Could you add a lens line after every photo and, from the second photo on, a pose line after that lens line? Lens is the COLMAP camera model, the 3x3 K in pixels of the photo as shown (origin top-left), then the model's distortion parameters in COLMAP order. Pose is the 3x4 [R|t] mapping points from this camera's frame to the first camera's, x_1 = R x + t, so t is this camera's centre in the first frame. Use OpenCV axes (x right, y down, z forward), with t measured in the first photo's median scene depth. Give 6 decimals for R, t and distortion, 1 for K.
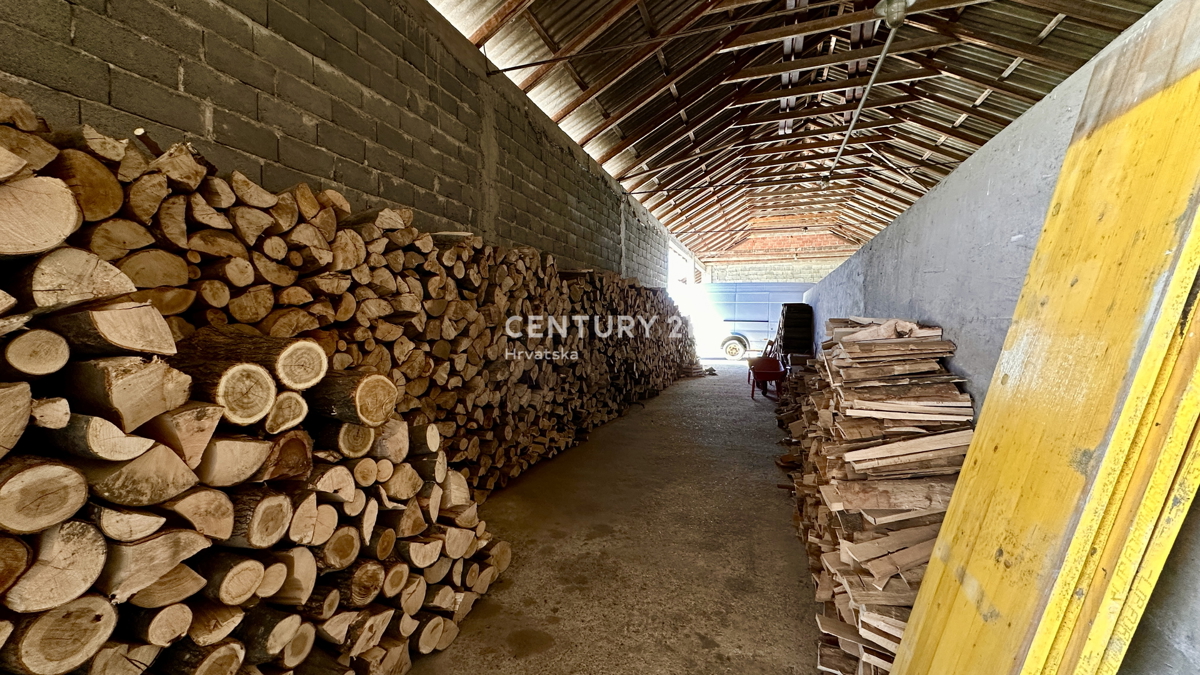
lens RADIAL K [[473.7, 0, 603.3], [0, 473.7, 341.4], [0, 0, 1]] dist [-0.002637, -0.000229]
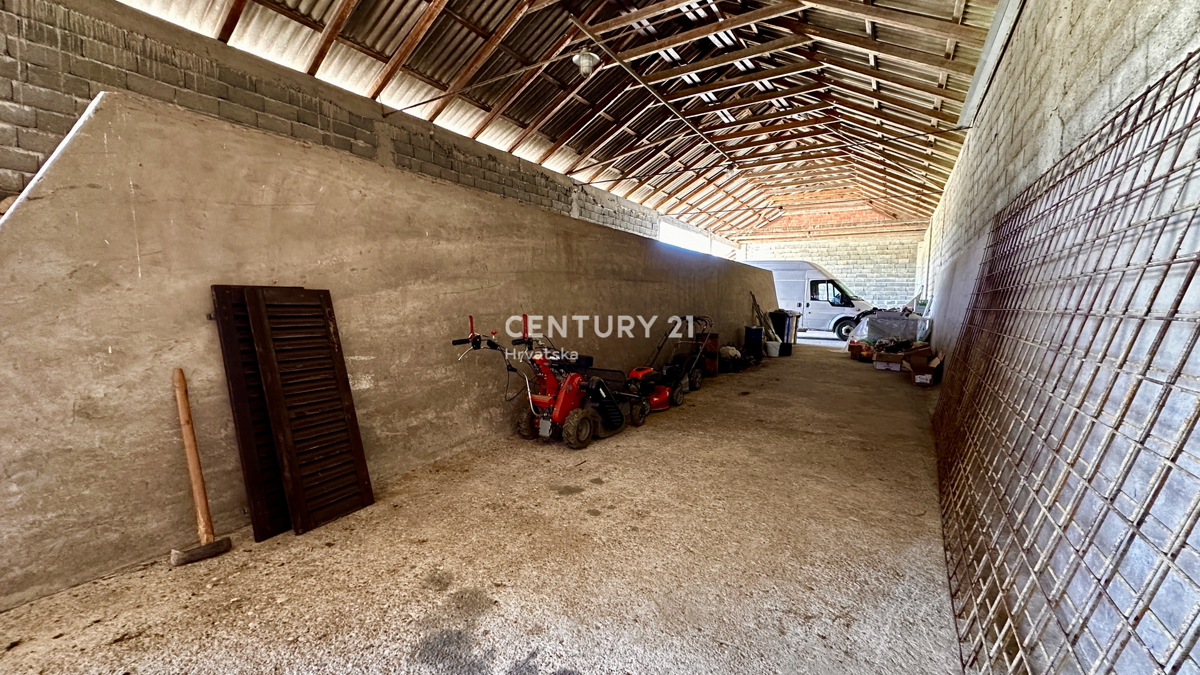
lens RADIAL K [[473.7, 0, 593.8], [0, 473.7, 339.6], [0, 0, 1]] dist [-0.002637, -0.000229]
pose [[0.974711, 0.034385, -0.220807, 0.385593], [-0.024953, 0.998659, 0.045365, 0.013484], [0.222070, -0.038708, 0.974262, -0.146220]]
